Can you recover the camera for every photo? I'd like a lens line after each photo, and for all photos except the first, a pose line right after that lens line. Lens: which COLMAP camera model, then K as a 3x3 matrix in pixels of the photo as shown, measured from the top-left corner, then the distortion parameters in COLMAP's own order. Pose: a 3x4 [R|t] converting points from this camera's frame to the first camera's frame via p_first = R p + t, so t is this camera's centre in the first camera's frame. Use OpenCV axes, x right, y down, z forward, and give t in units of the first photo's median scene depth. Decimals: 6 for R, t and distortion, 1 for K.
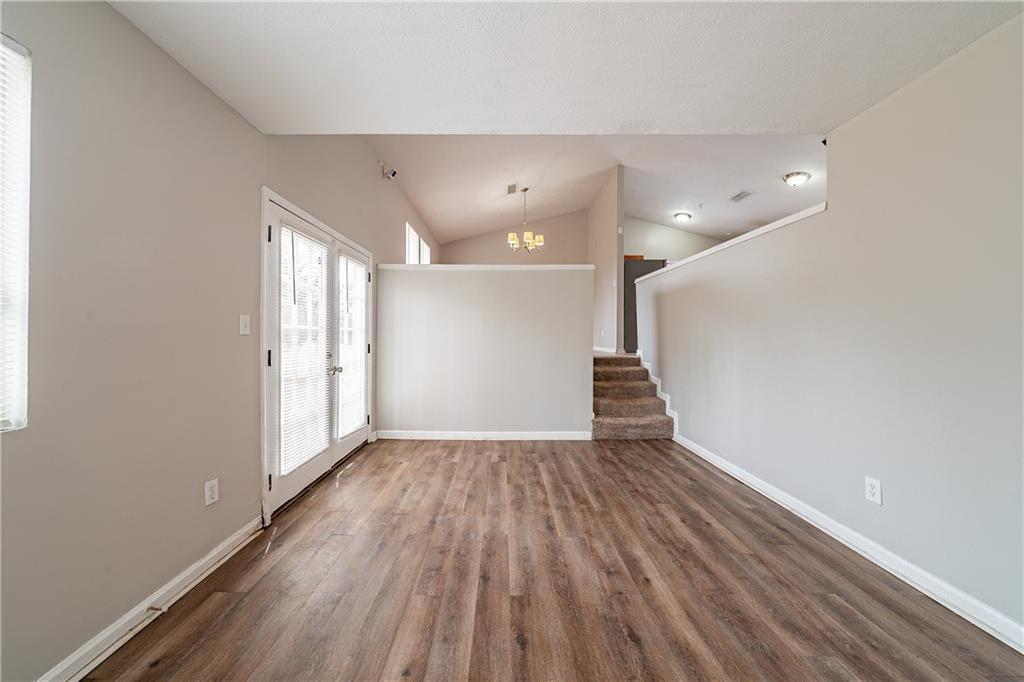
lens RADIAL K [[359.6, 0, 512.0], [0, 359.6, 341.0], [0, 0, 1]] dist [0.000021, -0.000007]
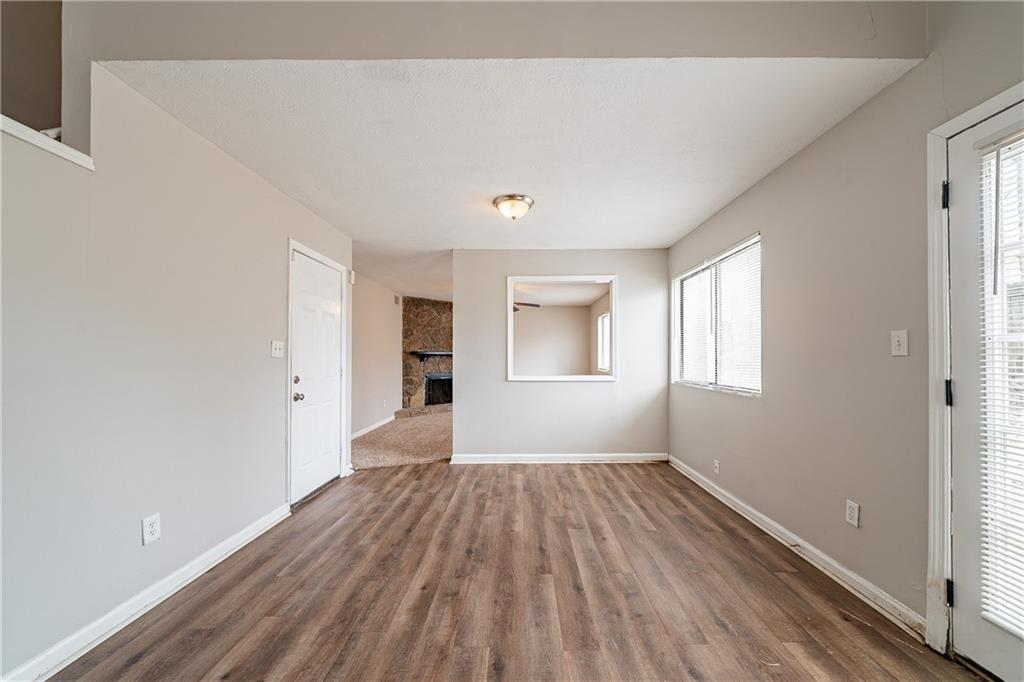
lens RADIAL K [[353.5, 0, 520.2], [0, 353.5, 353.9], [0, 0, 1]] dist [-0.000090, -0.000022]
pose [[-0.999681, -0.000691, 0.025248, 0.061378], [-0.000709, 1.000000, -0.000685, -0.020887], [-0.025247, -0.000703, -0.999681, 1.860045]]
